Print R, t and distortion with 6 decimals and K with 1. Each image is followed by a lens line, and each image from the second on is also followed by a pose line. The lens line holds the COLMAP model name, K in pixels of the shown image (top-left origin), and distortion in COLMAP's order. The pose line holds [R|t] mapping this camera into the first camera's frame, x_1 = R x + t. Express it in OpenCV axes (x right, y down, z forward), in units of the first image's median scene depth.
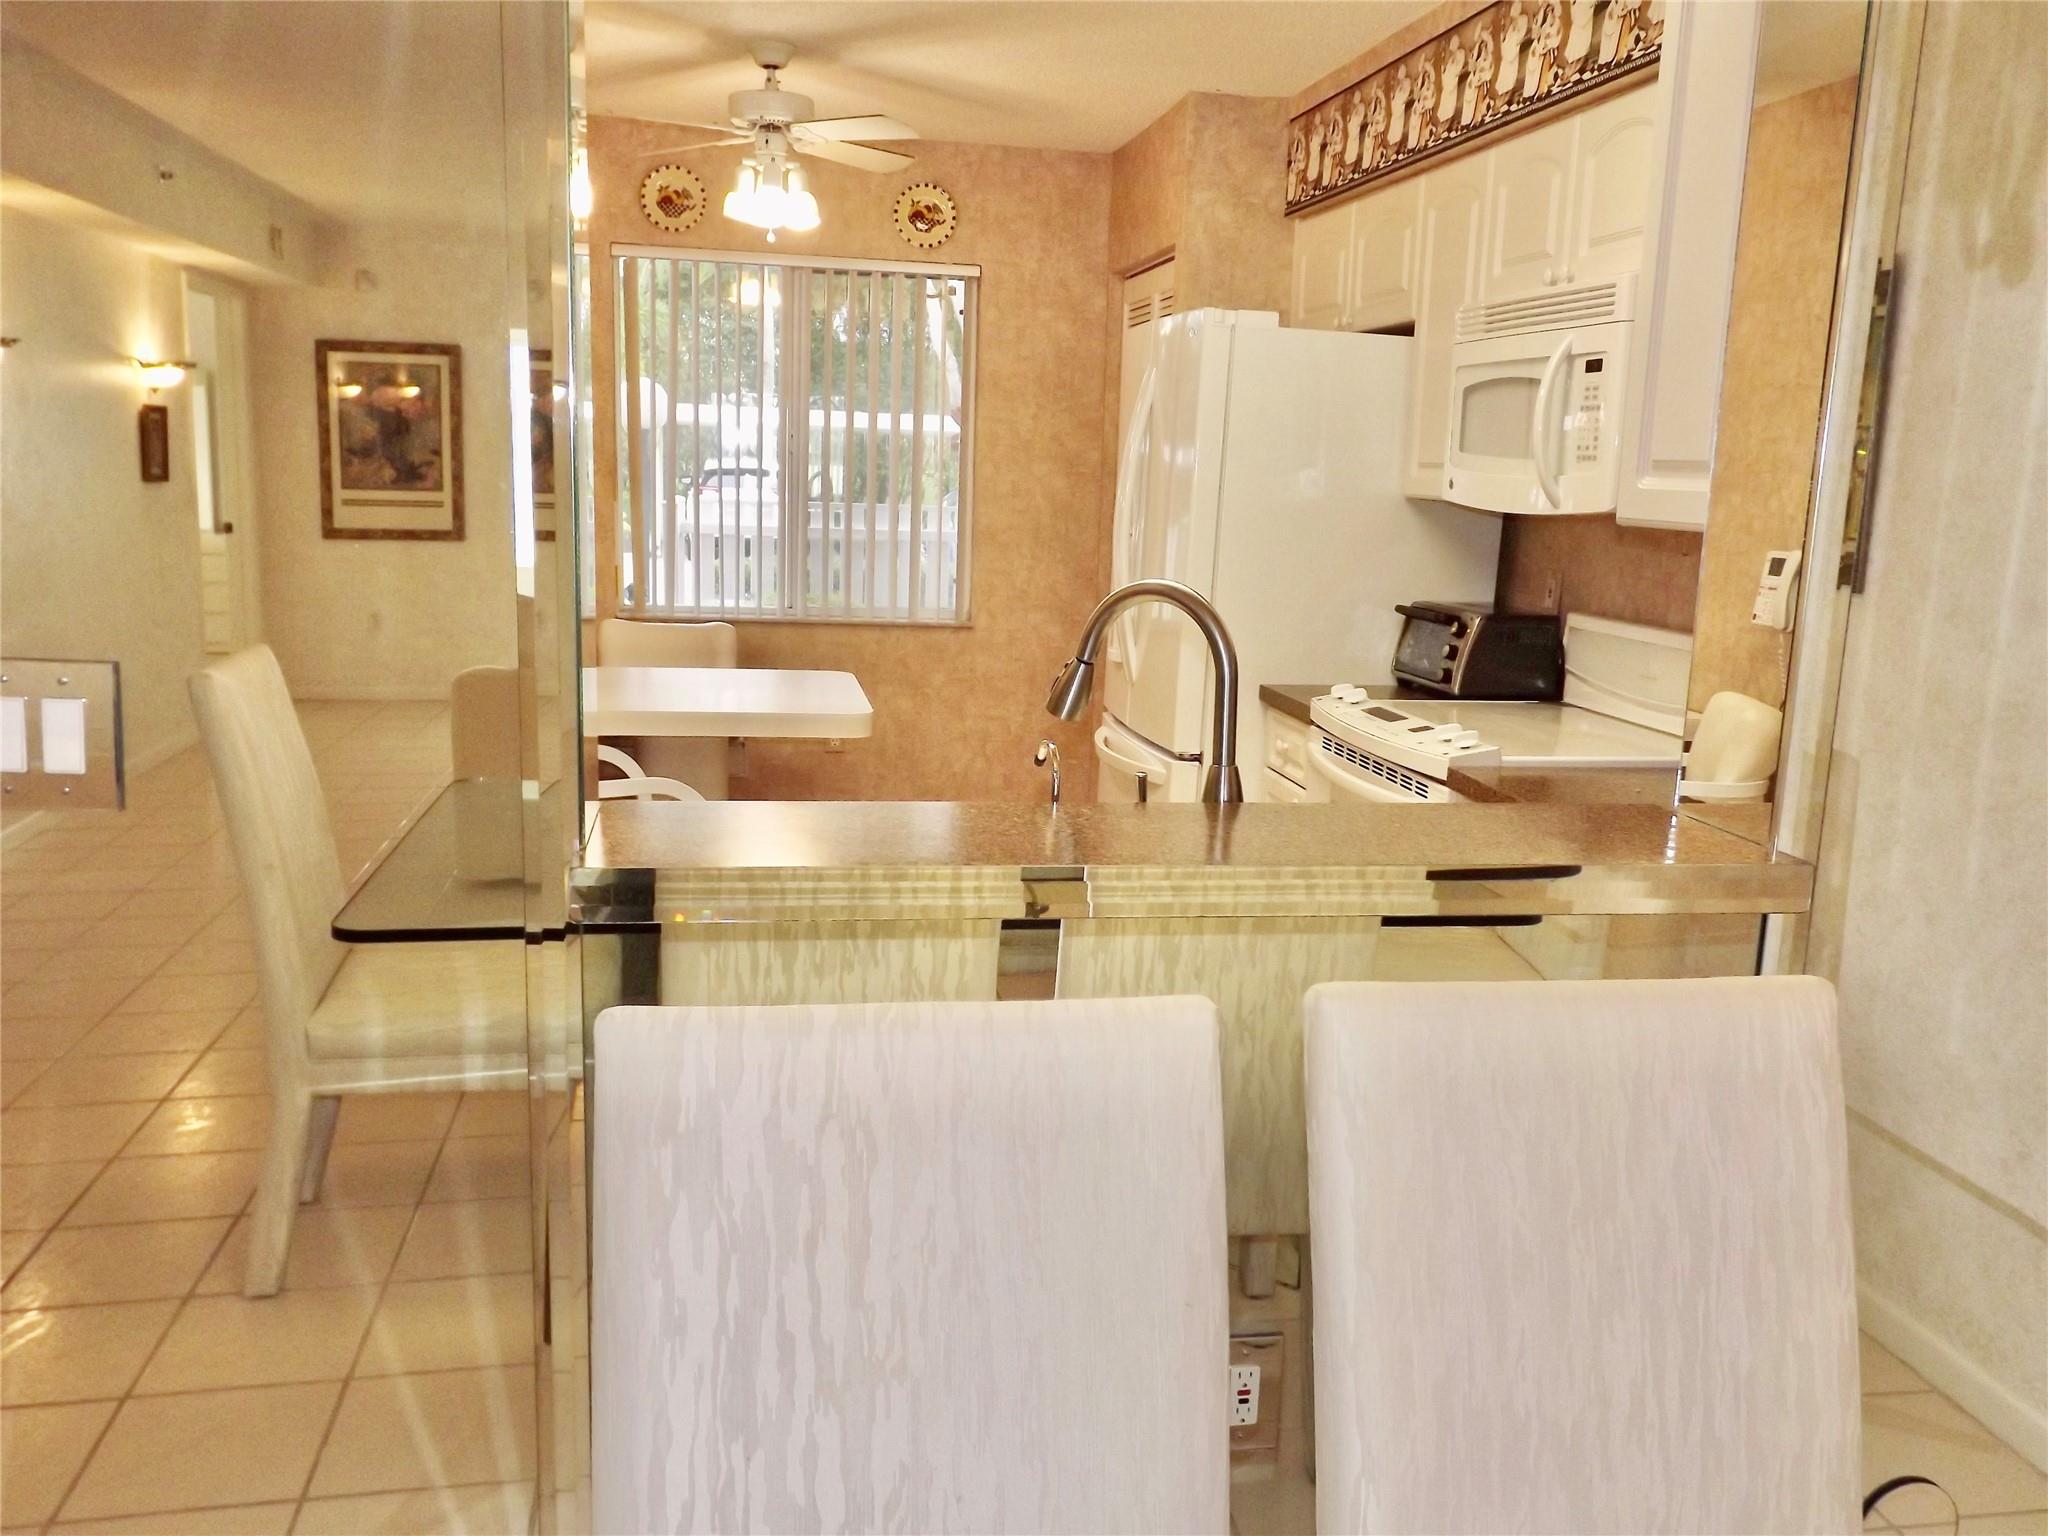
lens RADIAL K [[1670.3, 0, 1071.8], [0, 1670.3, 815.4], [0, 0, 1]] dist [-0.046958, -0.000209]
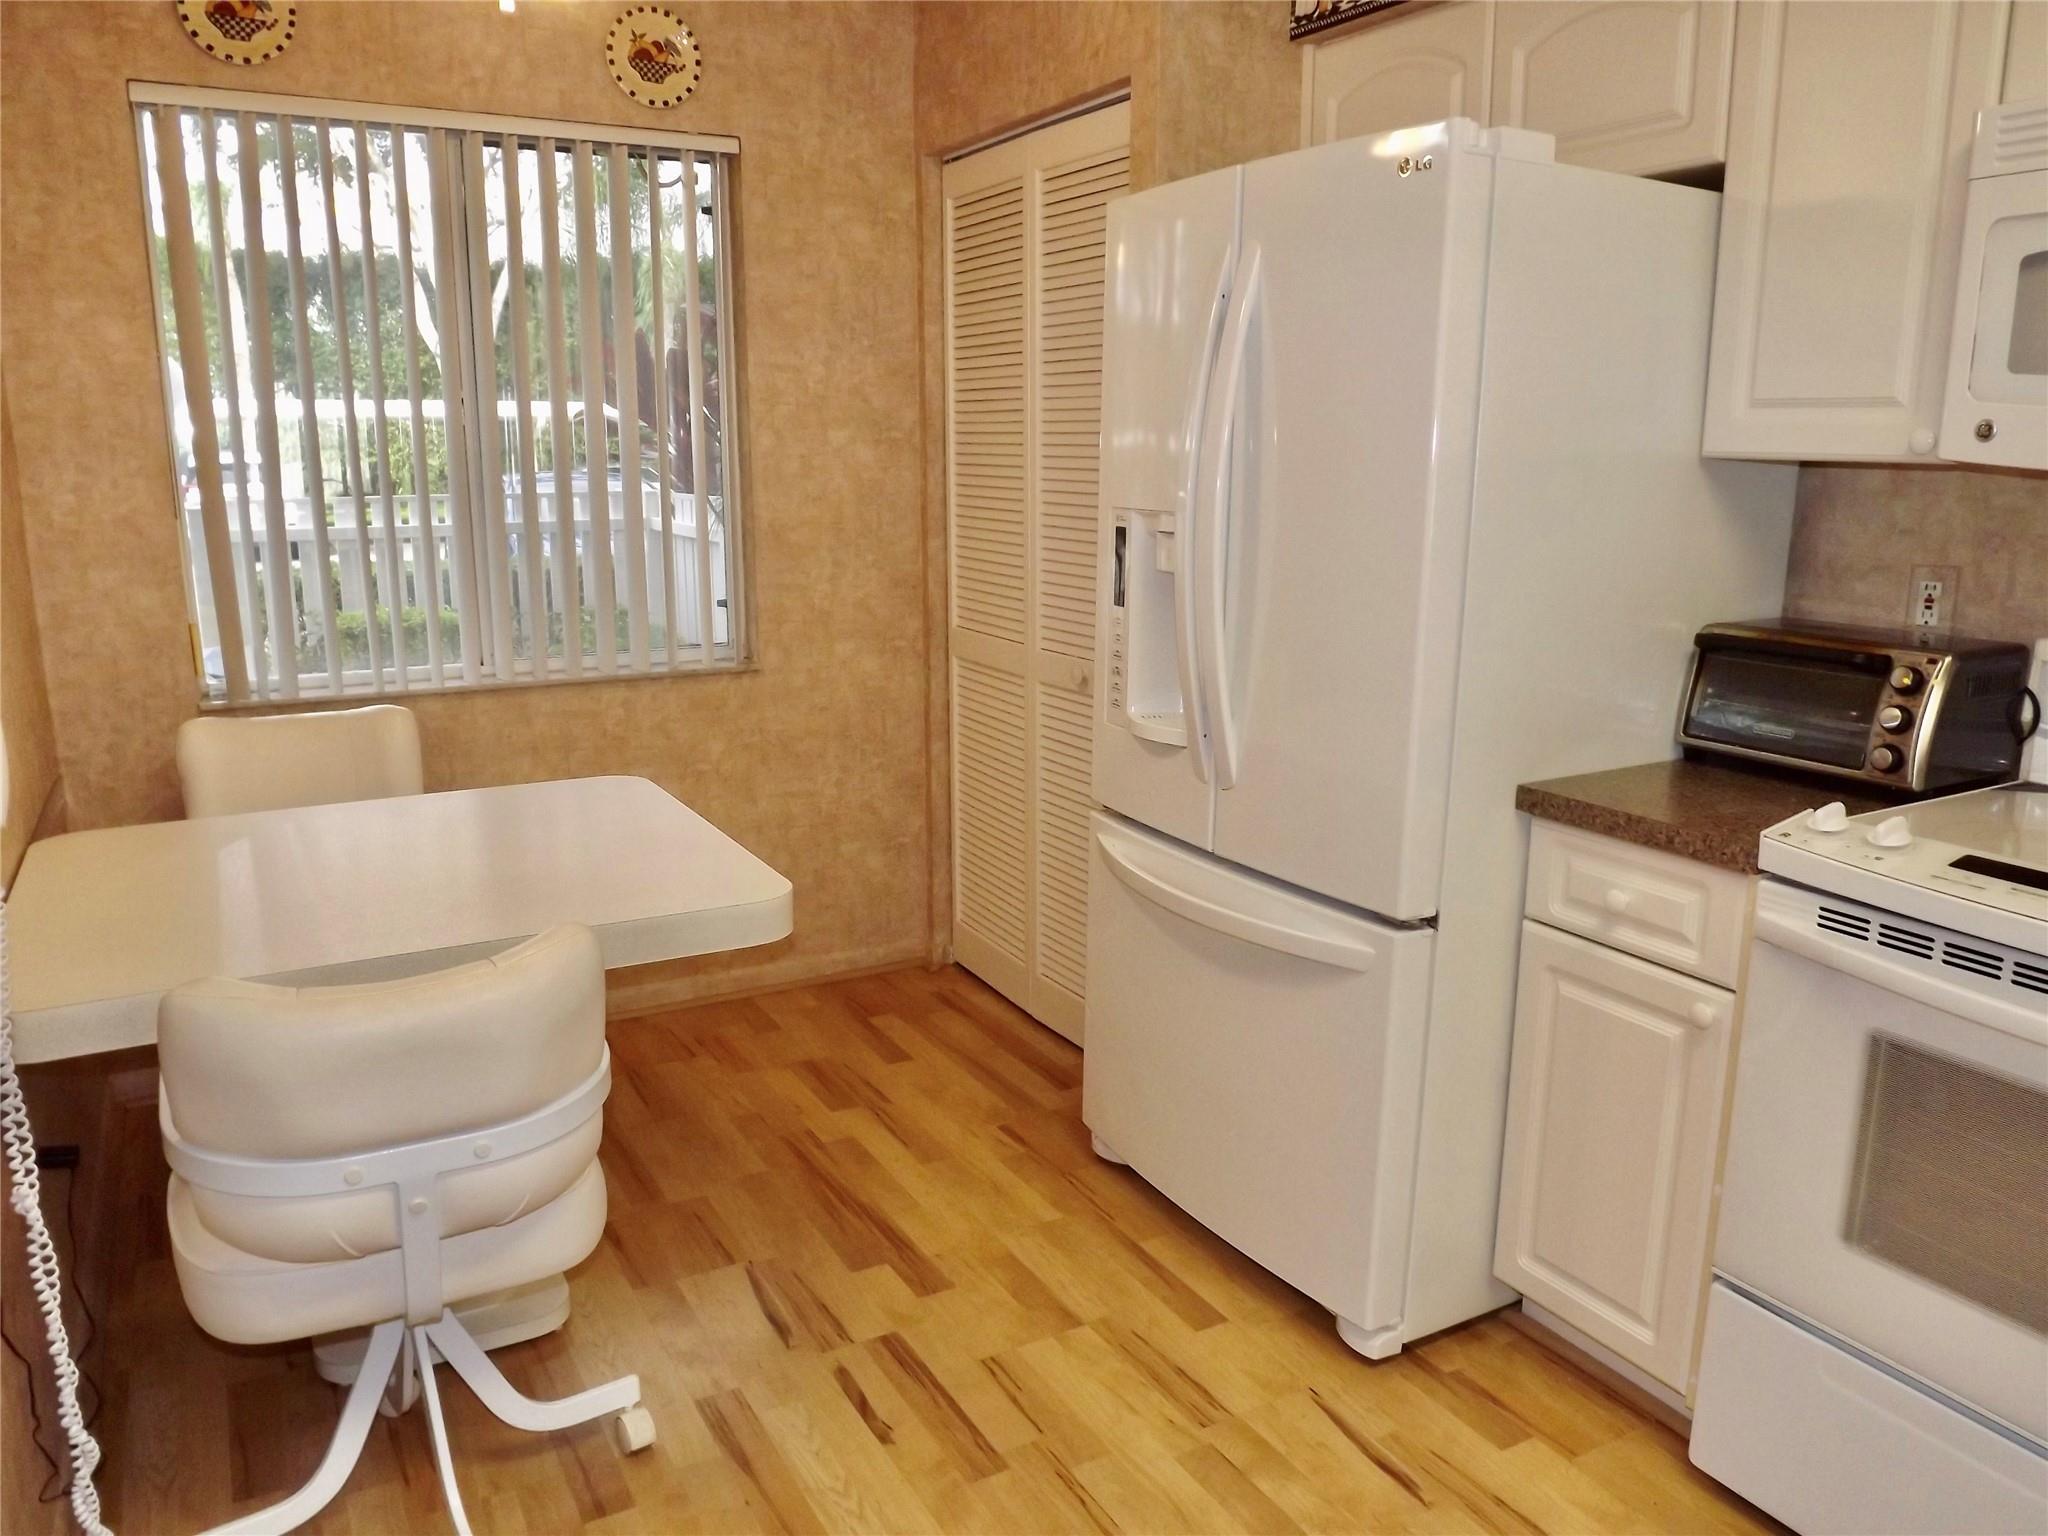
lens RADIAL K [[1455.7, 0, 1034.2], [0, 1455.7, 761.7], [0, 0, 1]] dist [-0.059774, 0.015476]
pose [[0.945963, -0.104047, 0.307128, -0.153268], [0.099018, 0.994572, 0.031958, -0.090003], [-0.308786, 0.000180, 0.951132, 0.427581]]
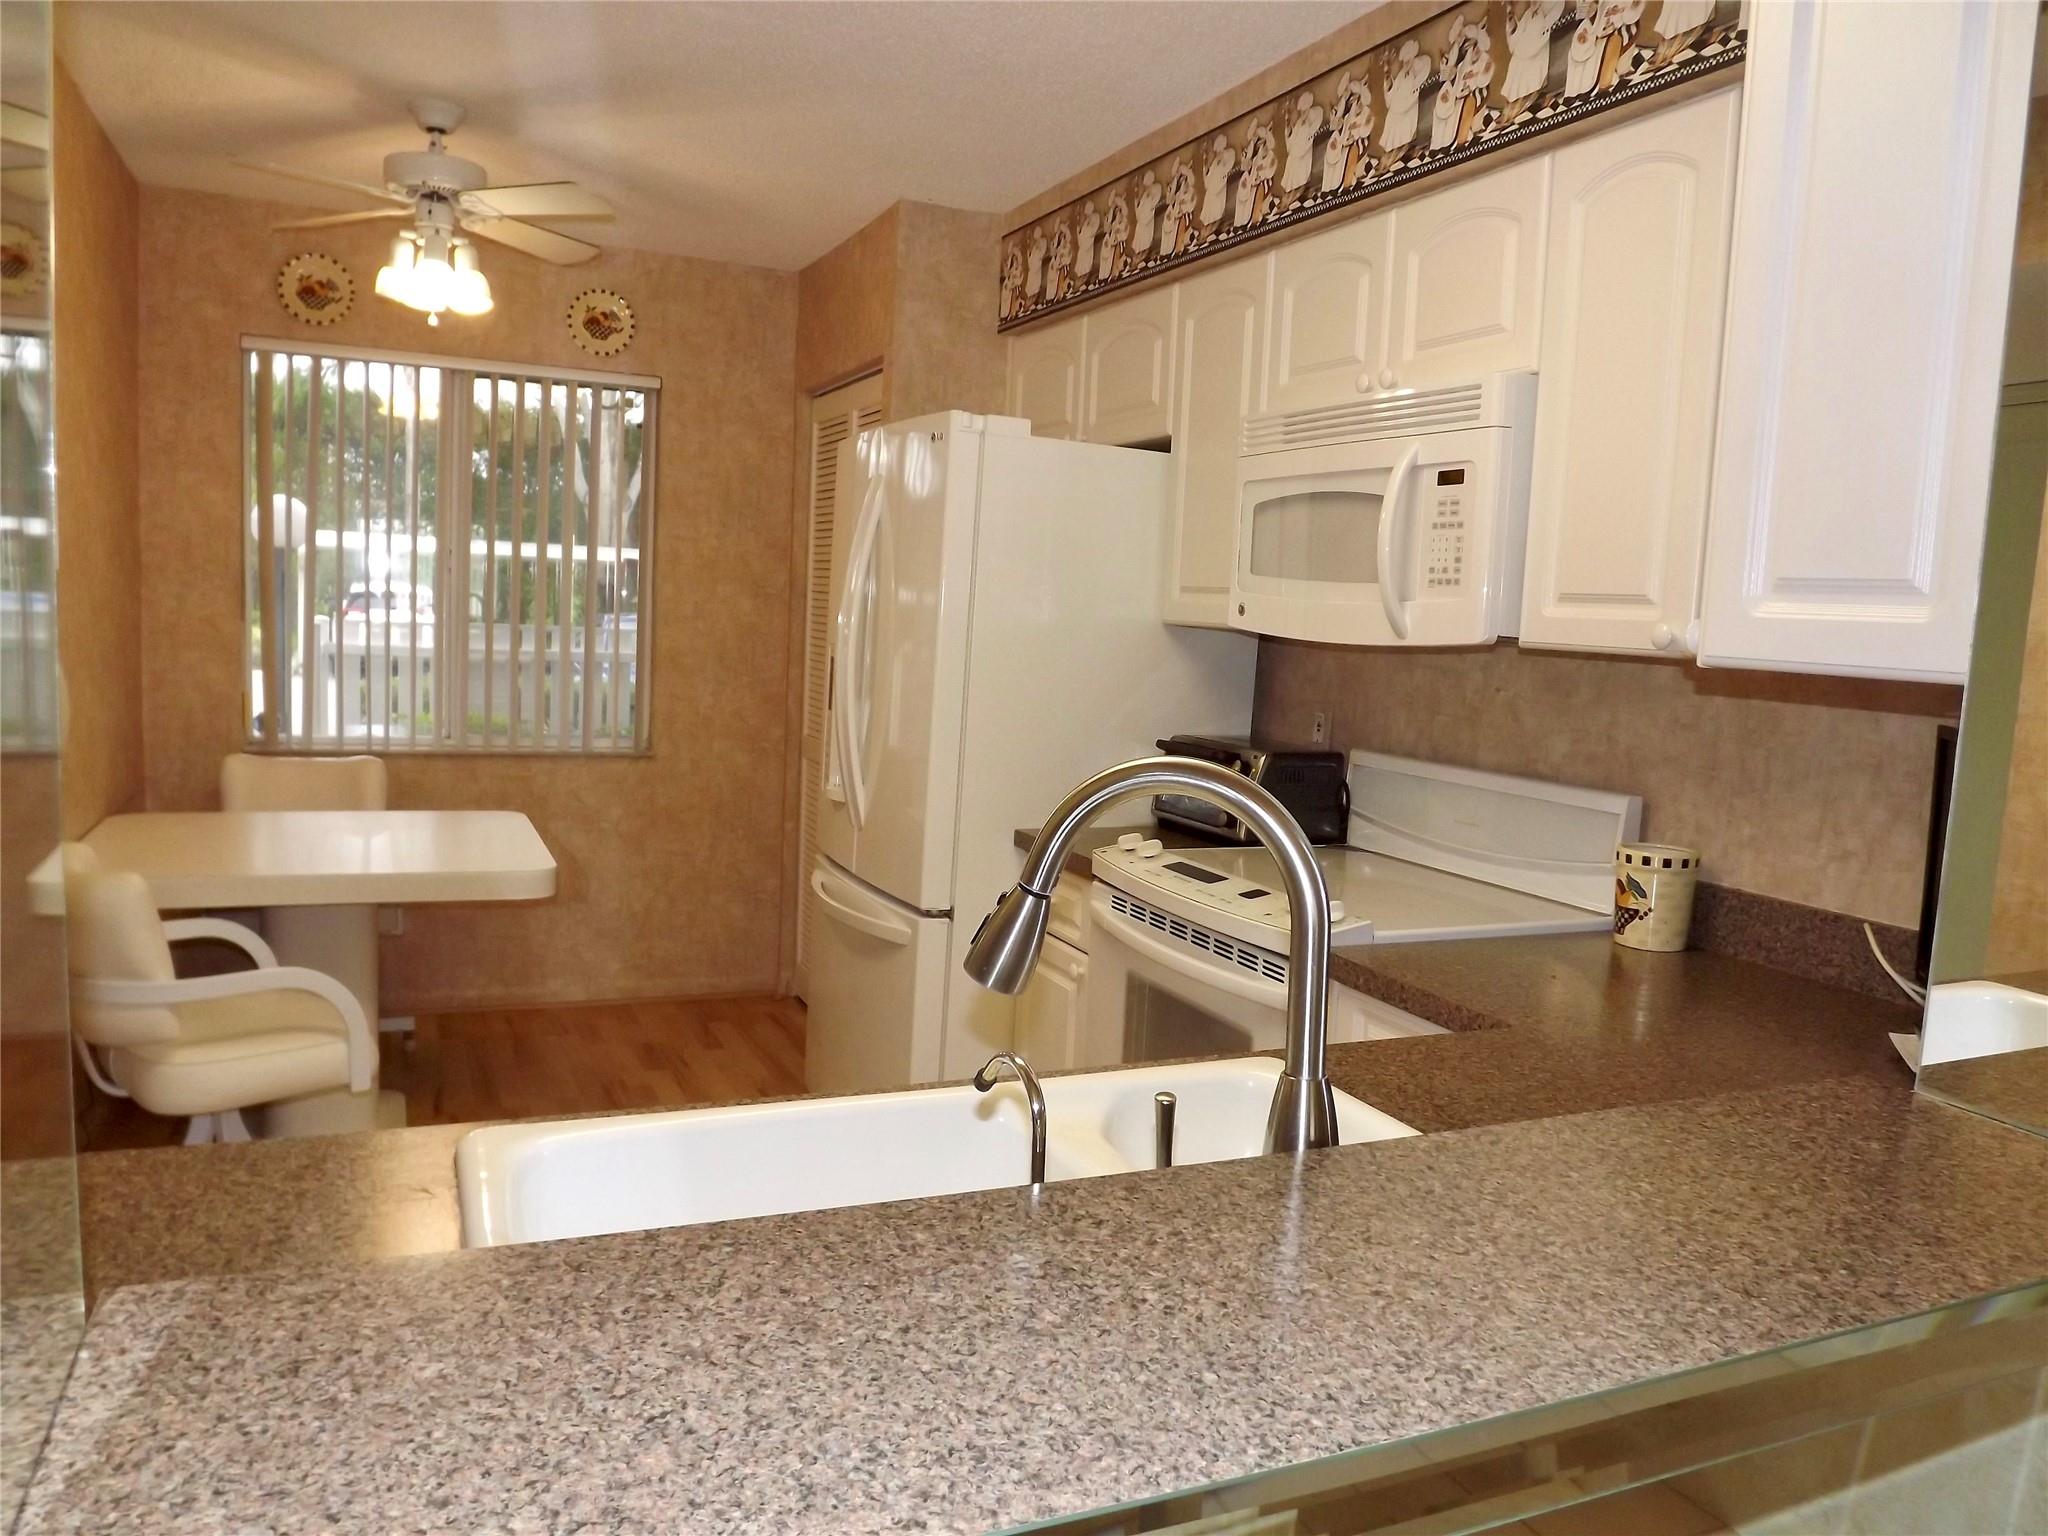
lens RADIAL K [[1455.7, 0, 1034.8], [0, 1455.7, 767.2], [0, 0, 1]] dist [-0.059774, 0.015476]
pose [[0.972785, -0.014254, 0.231269, -0.042818], [0.034218, 0.996000, -0.082542, -0.035183], [-0.229168, 0.088209, 0.969382, 0.178239]]
